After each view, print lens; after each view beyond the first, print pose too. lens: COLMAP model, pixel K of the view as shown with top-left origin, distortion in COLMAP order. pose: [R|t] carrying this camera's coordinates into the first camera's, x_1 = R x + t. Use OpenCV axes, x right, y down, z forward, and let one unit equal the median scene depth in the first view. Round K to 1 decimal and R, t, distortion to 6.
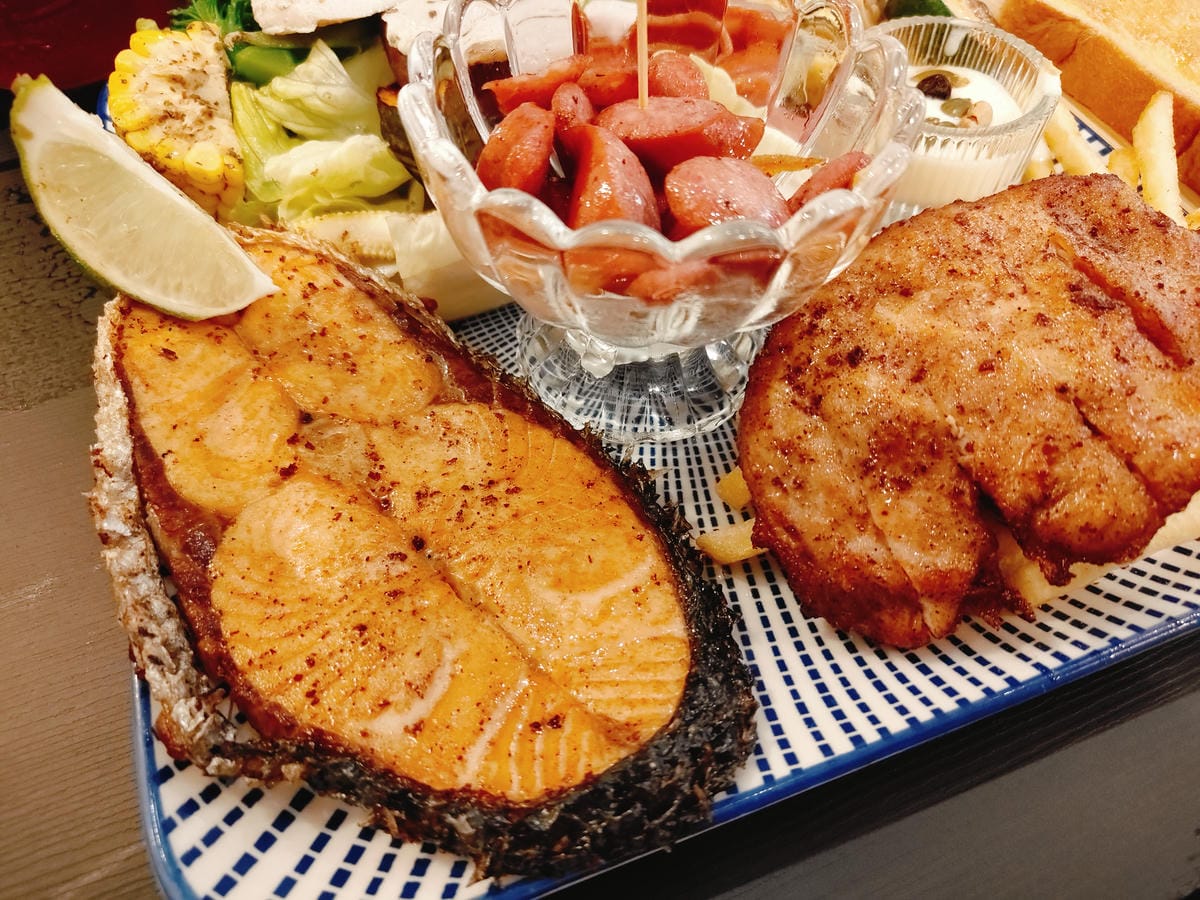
lens RADIAL K [[859.9, 0, 600.0], [0, 859.9, 450.0], [0, 0, 1]] dist [-0.027404, 0.005058]
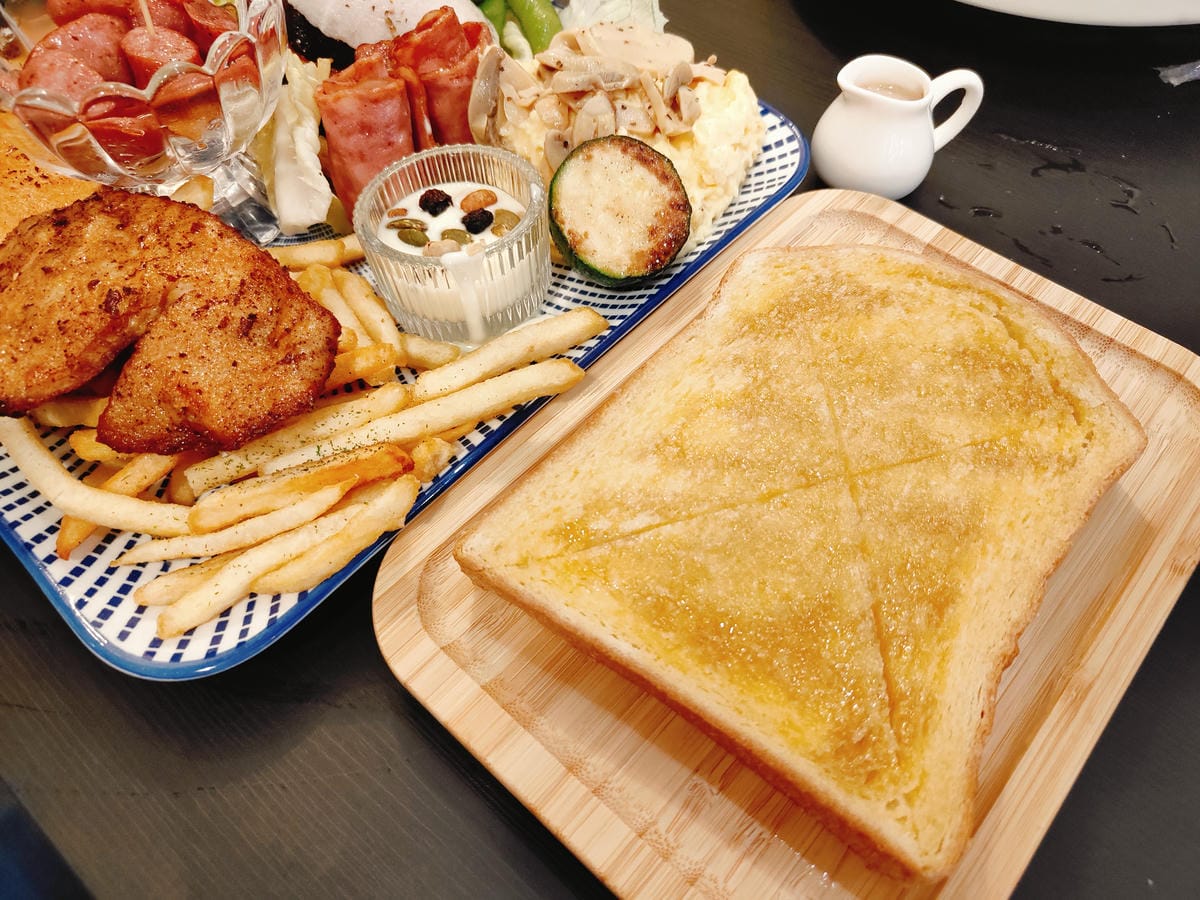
lens RADIAL K [[859.9, 0, 600.0], [0, 859.9, 450.0], [0, 0, 1]] dist [-0.027404, 0.005058]
pose [[0.466534, 0.717731, -0.516922, 1.797111], [-0.709848, 0.652482, 0.265298, -0.917064], [0.527695, 0.243166, 0.813885, 0.384463]]
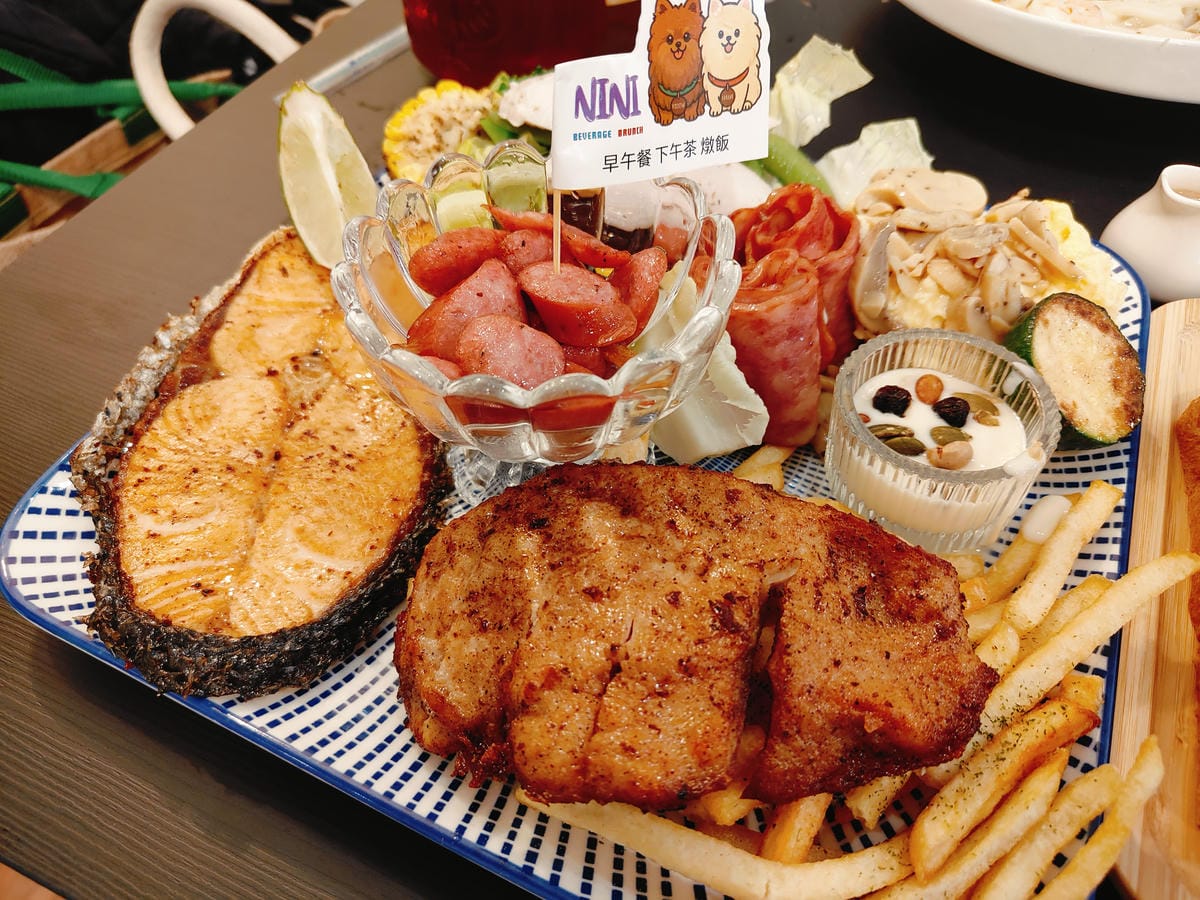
lens RADIAL K [[859.9, 0, 600.0], [0, 859.9, 450.0], [0, 0, 1]] dist [-0.027404, 0.005058]
pose [[0.697255, 0.540061, -0.471348, 0.866680], [-0.577236, 0.812891, 0.077502, -0.334722], [0.425010, 0.218040, 0.878536, -0.028460]]
